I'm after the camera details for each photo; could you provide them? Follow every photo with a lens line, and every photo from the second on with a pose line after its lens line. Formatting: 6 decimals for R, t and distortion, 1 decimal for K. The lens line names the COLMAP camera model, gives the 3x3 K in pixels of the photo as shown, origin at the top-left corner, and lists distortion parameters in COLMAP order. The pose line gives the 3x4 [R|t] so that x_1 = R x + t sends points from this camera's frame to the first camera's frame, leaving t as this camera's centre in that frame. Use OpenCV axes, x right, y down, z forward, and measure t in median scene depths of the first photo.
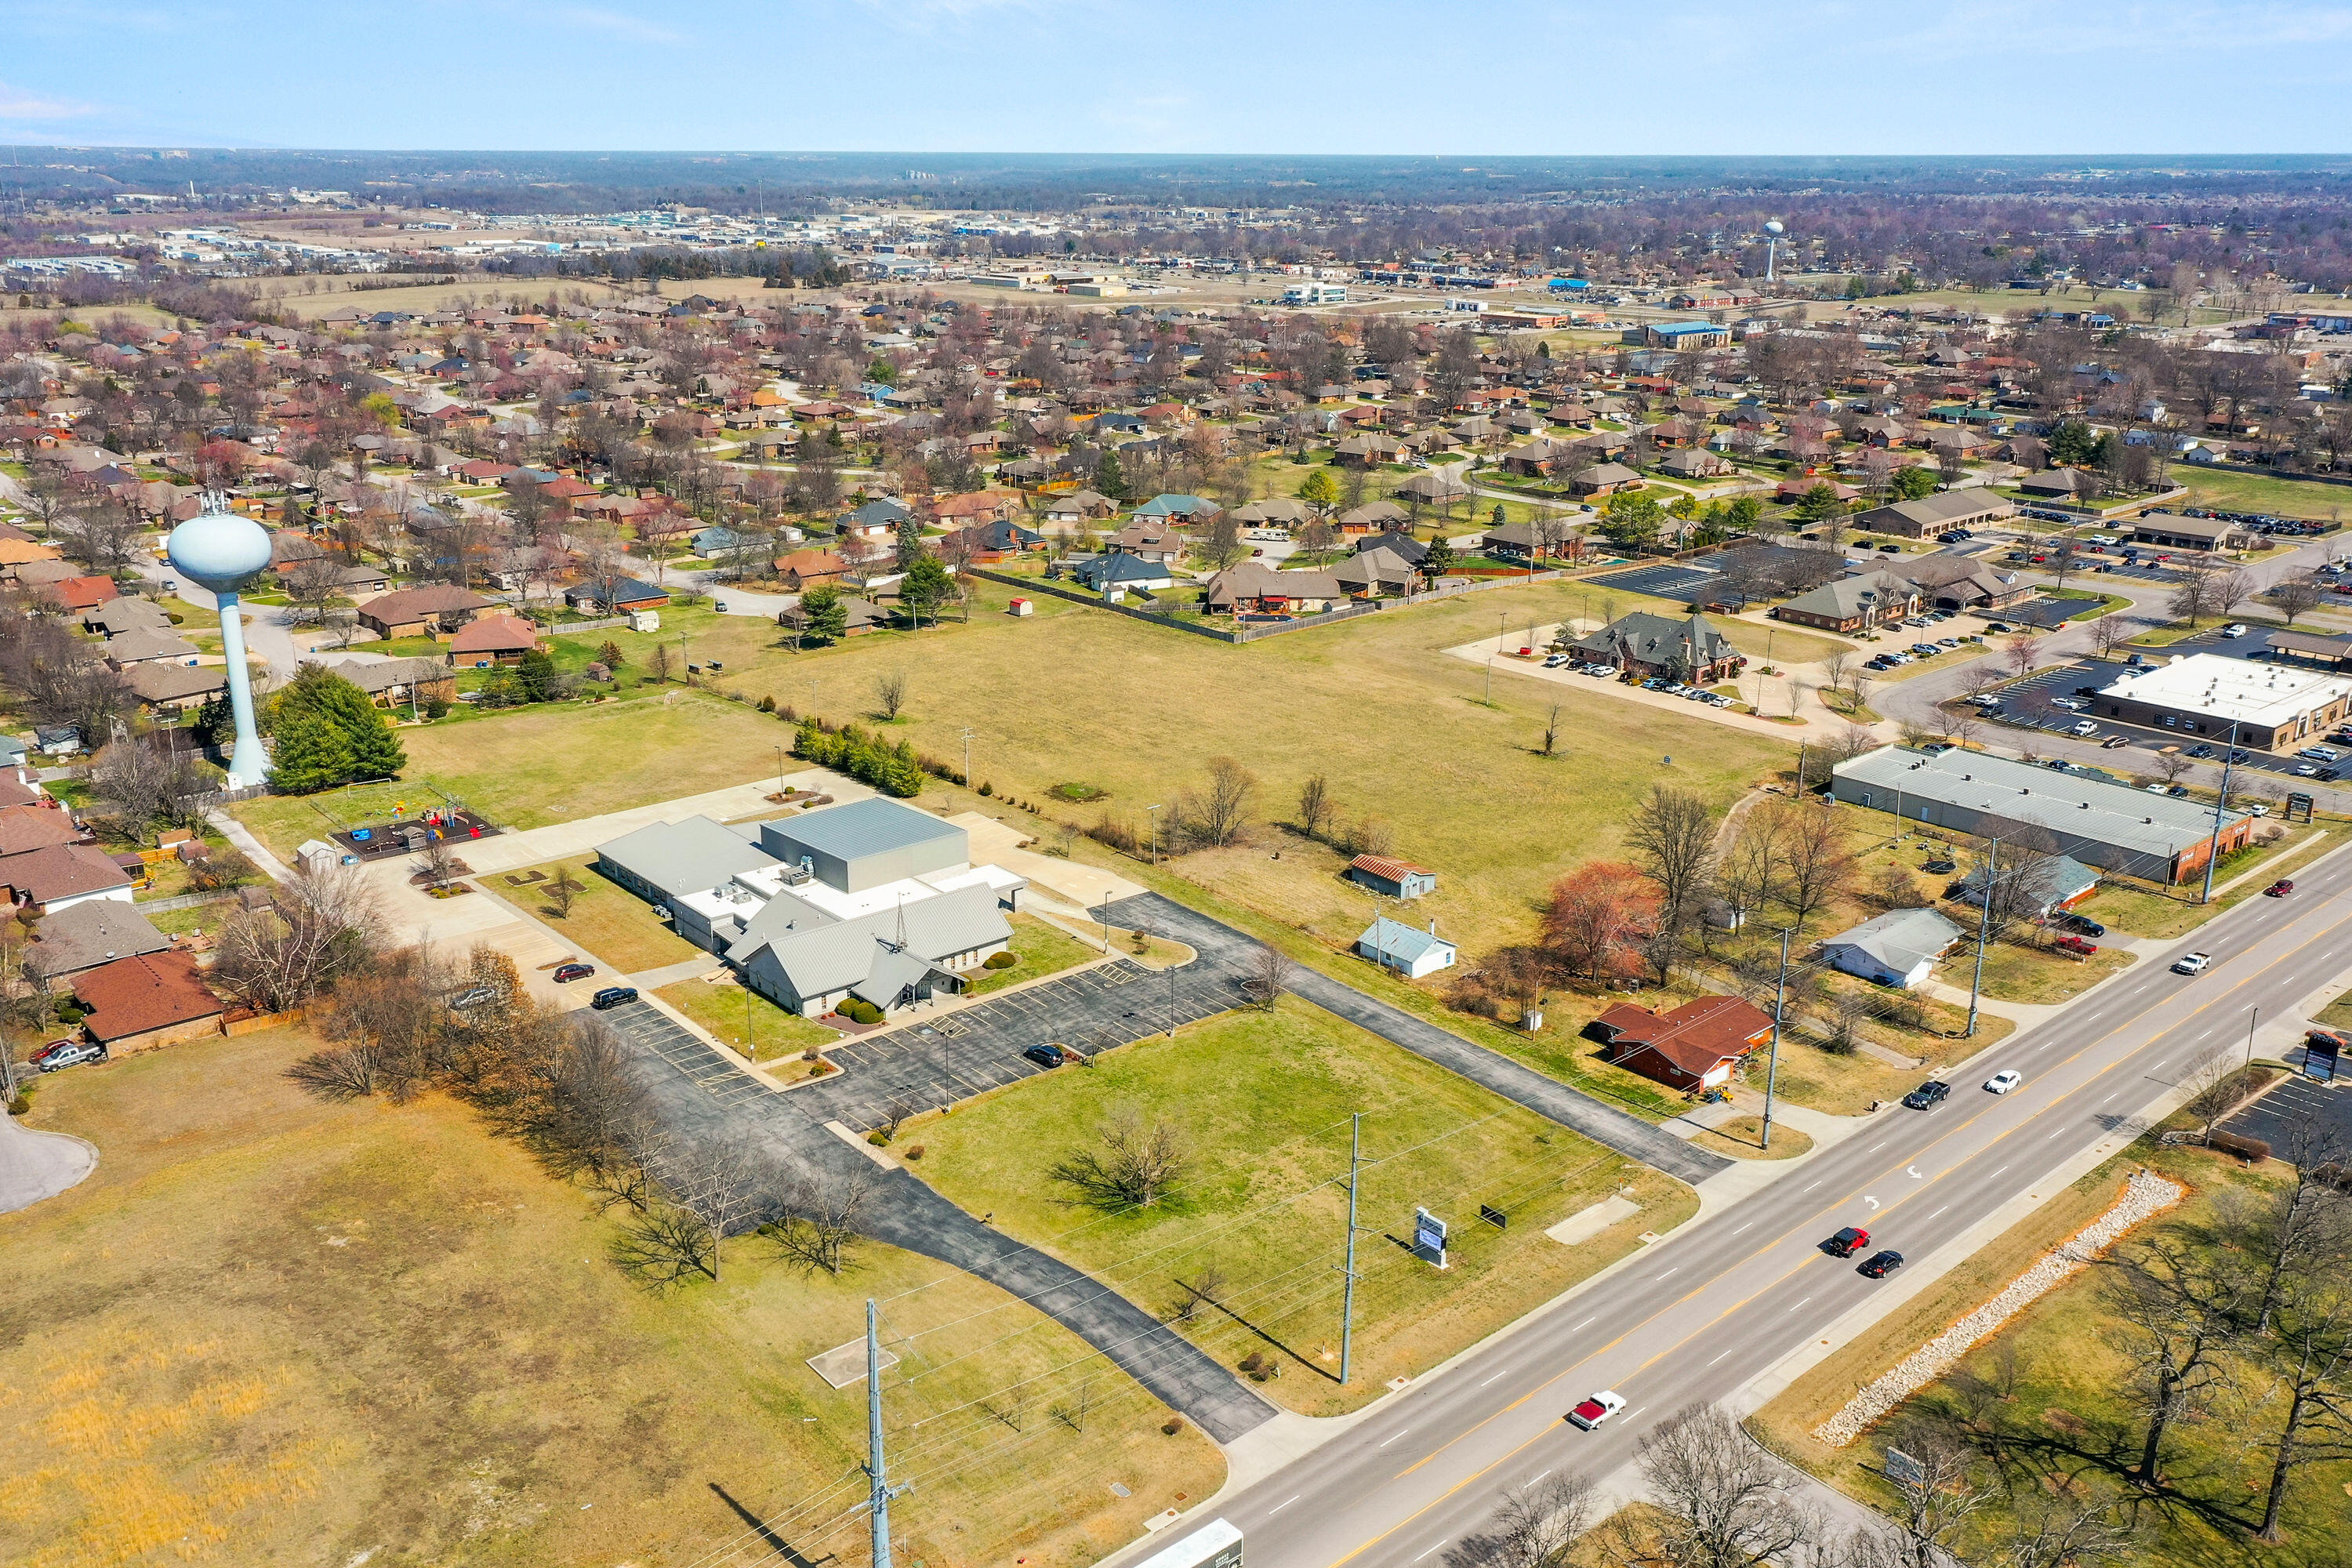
lens RADIAL K [[1979.0, 0, 1176.0], [0, 1979.0, 784.0], [0, 0, 1]] dist [0.029656, -0.006082]
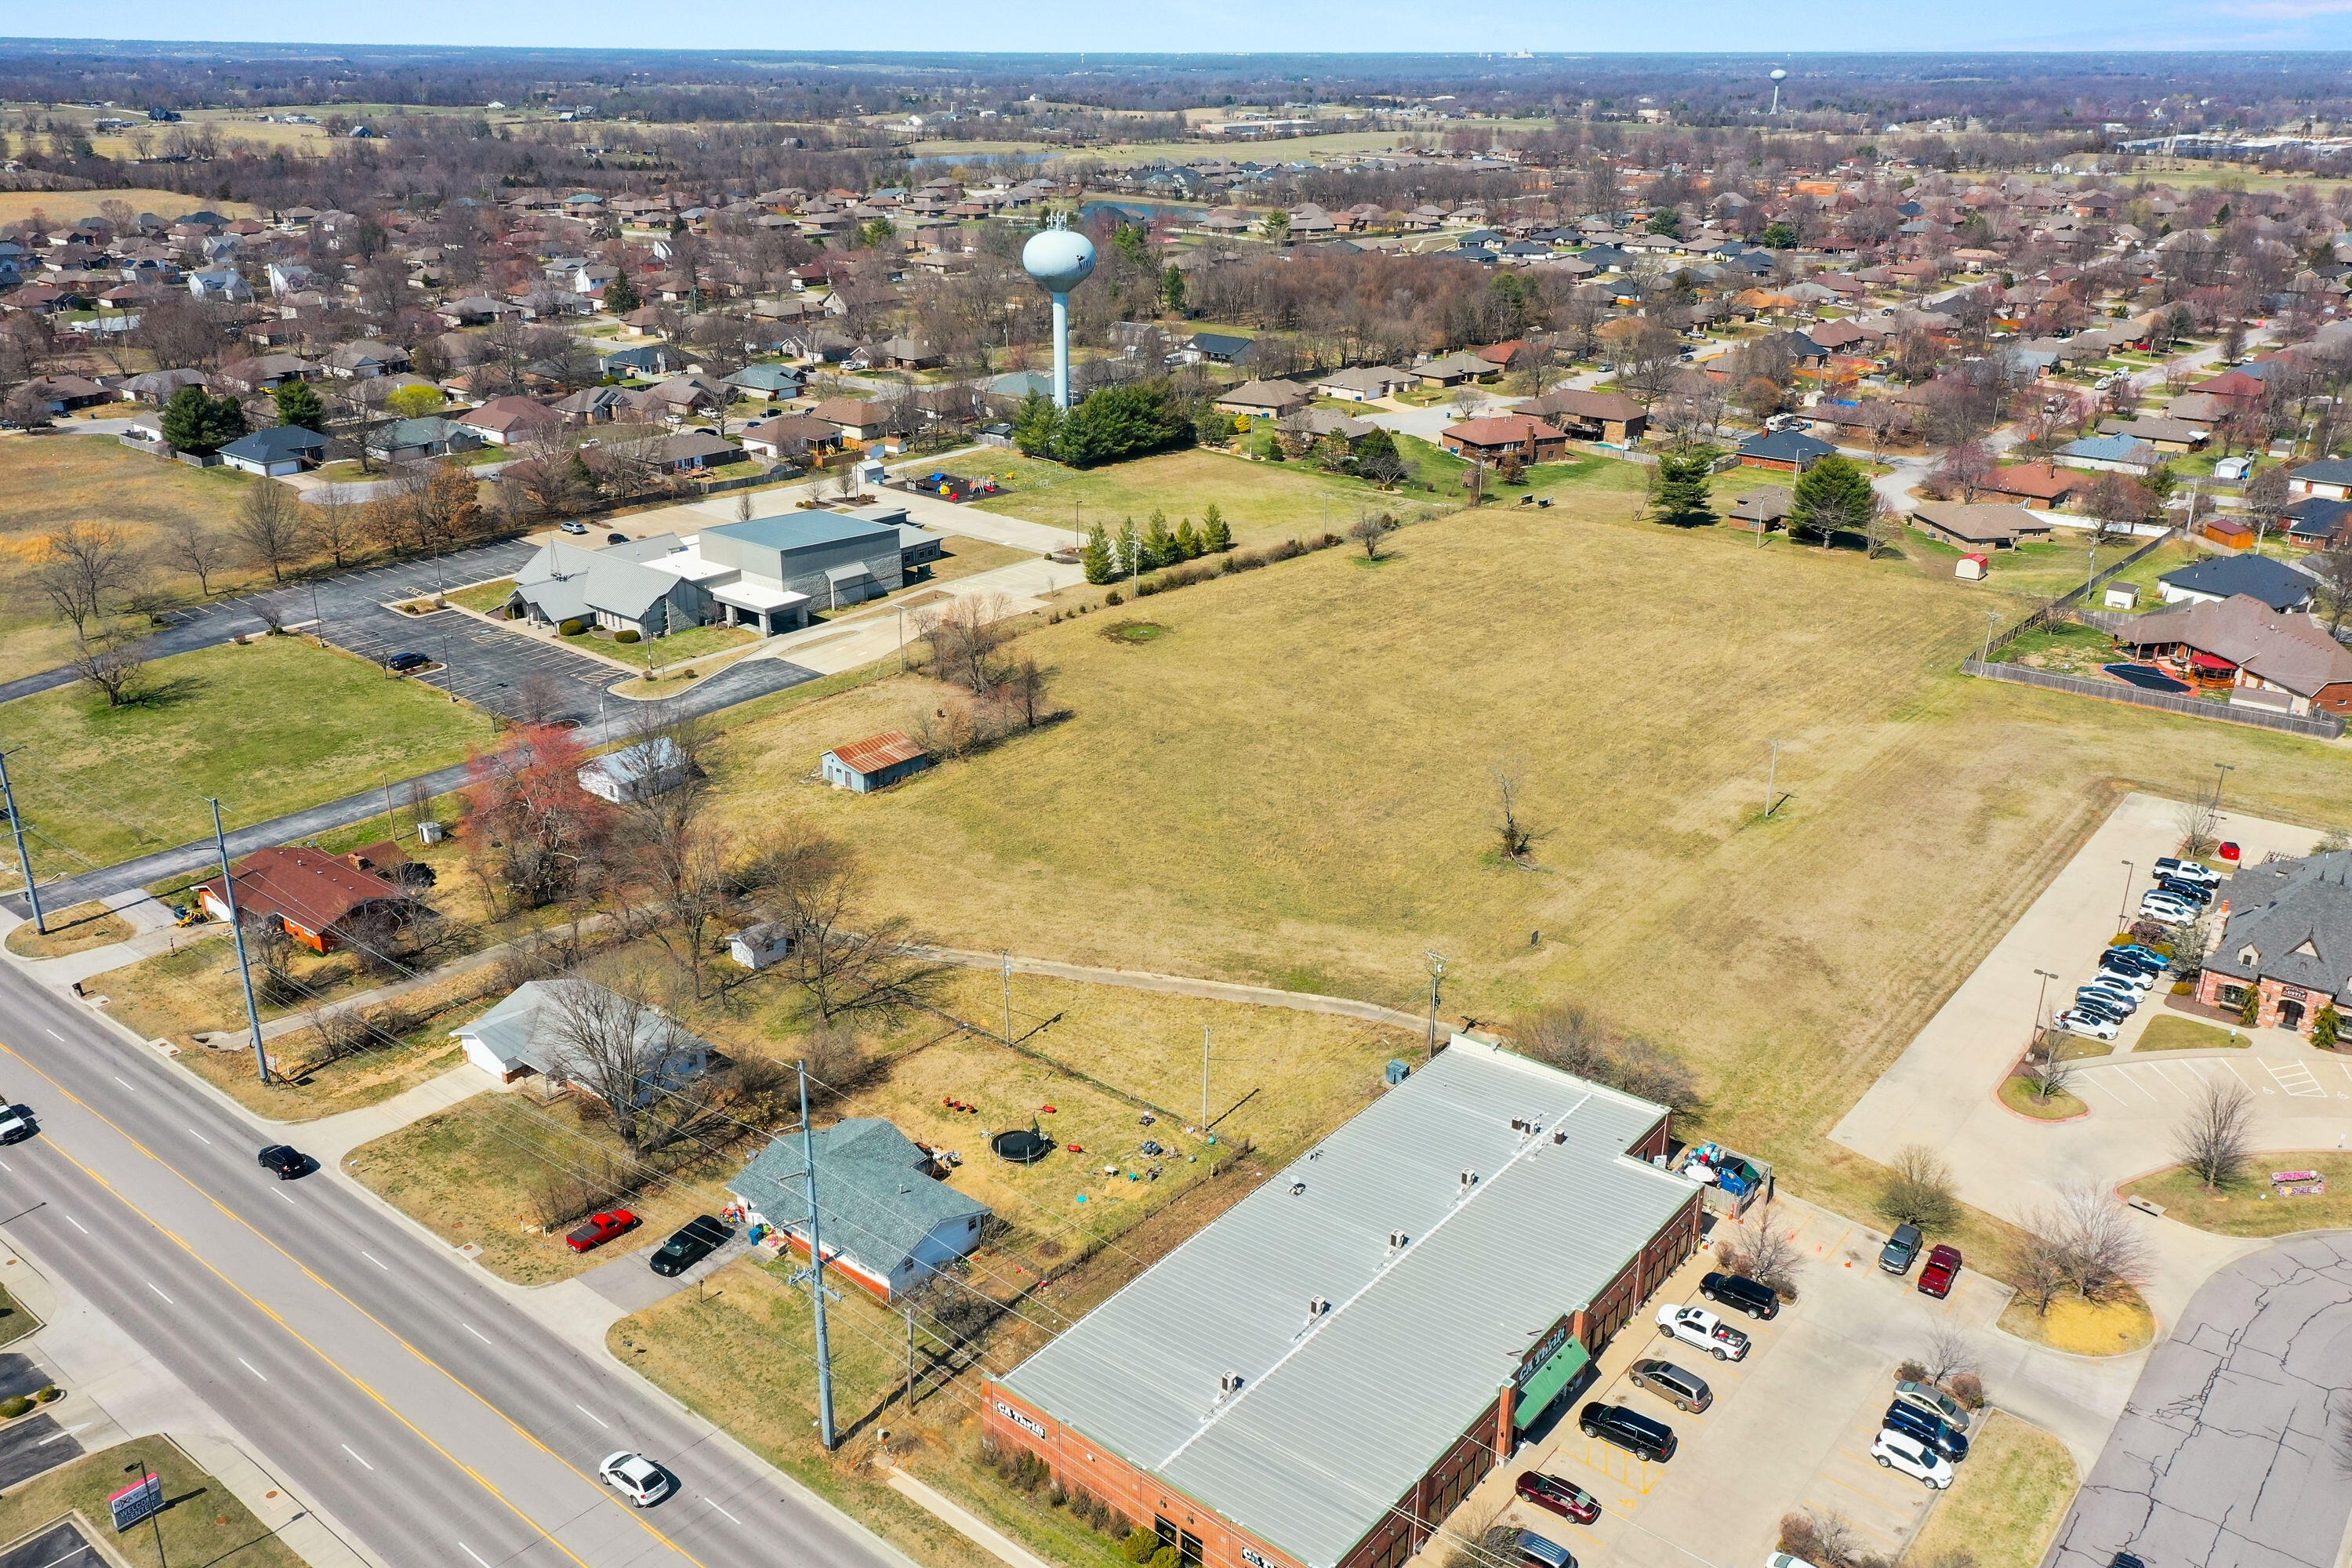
lens RADIAL K [[1859.5, 0, 1169.0], [0, 1859.5, 785.7], [0, 0, 1]] dist [0.030369, -0.003989]
pose [[0.165532, 0.361691, -0.917485, 0.758499], [-0.304827, 0.903528, 0.301193, -0.193132], [0.937912, 0.229817, 0.259816, 0.826980]]
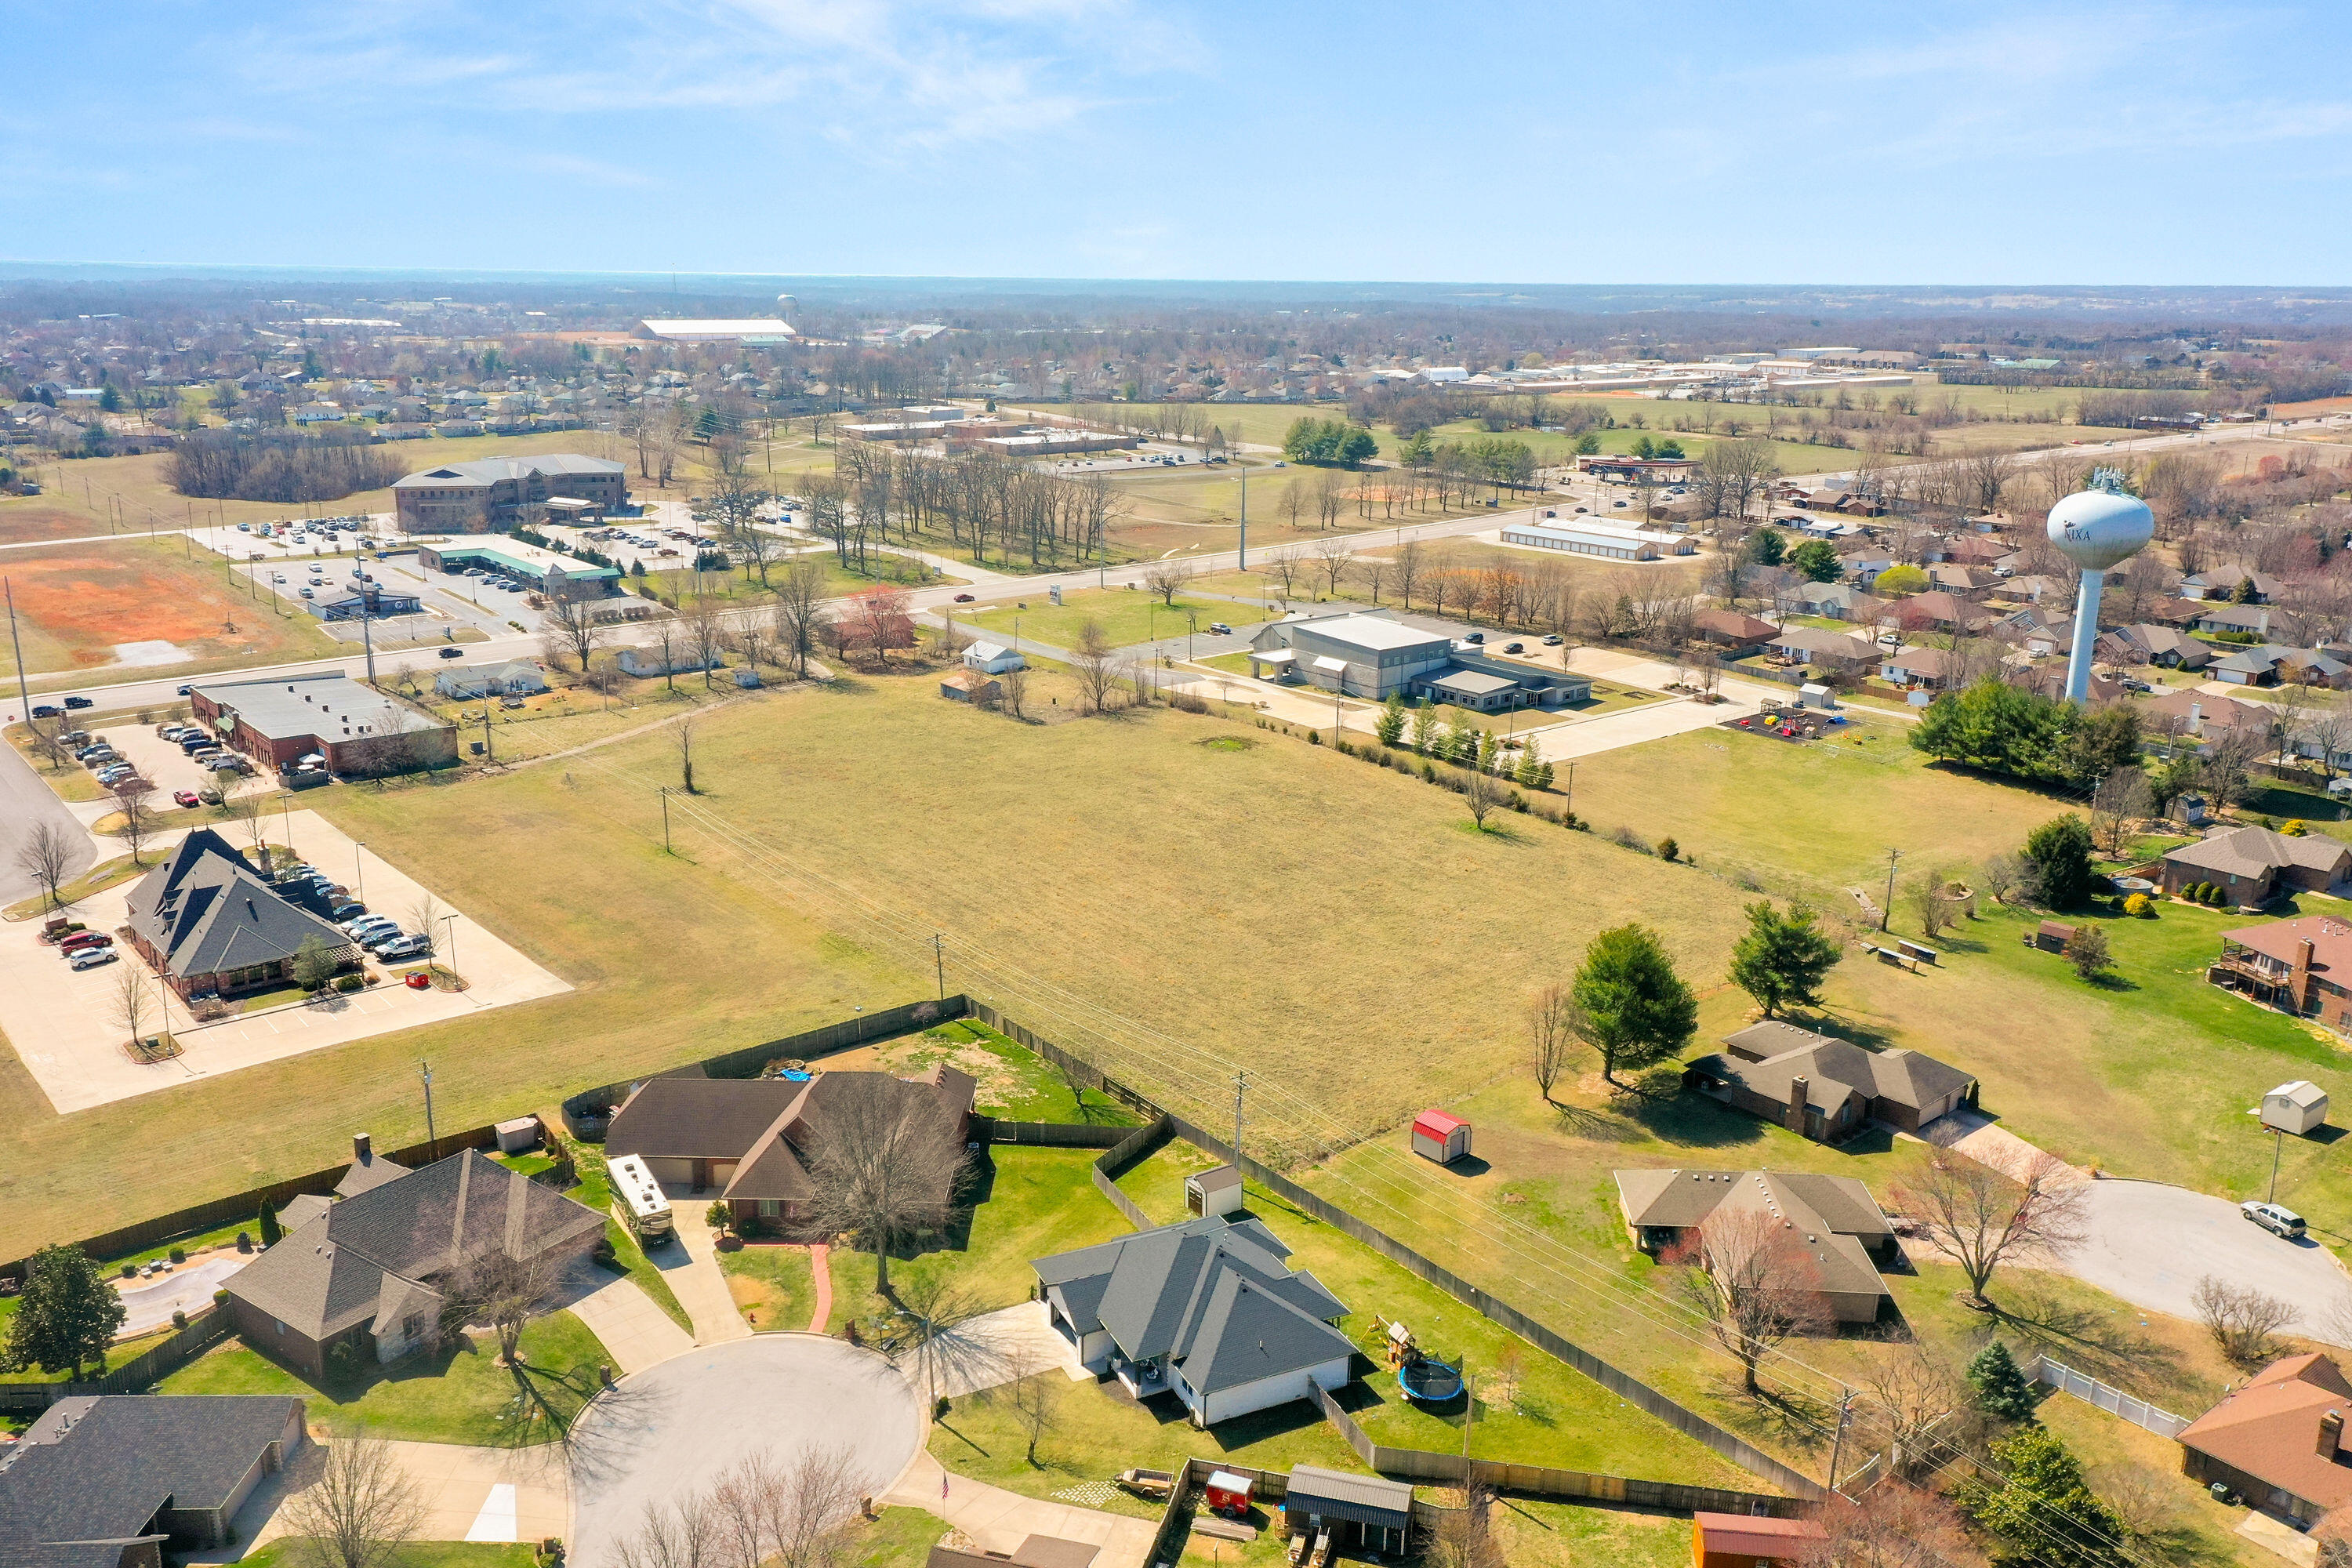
lens RADIAL K [[1859.5, 0, 1169.0], [0, 1859.5, 785.7], [0, 0, 1]] dist [0.030369, -0.003989]
pose [[-0.999540, -0.021385, 0.021528, -0.042978], [-0.006152, 0.837536, 0.546347, -0.510326], [-0.029714, 0.545963, -0.837282, 1.849189]]
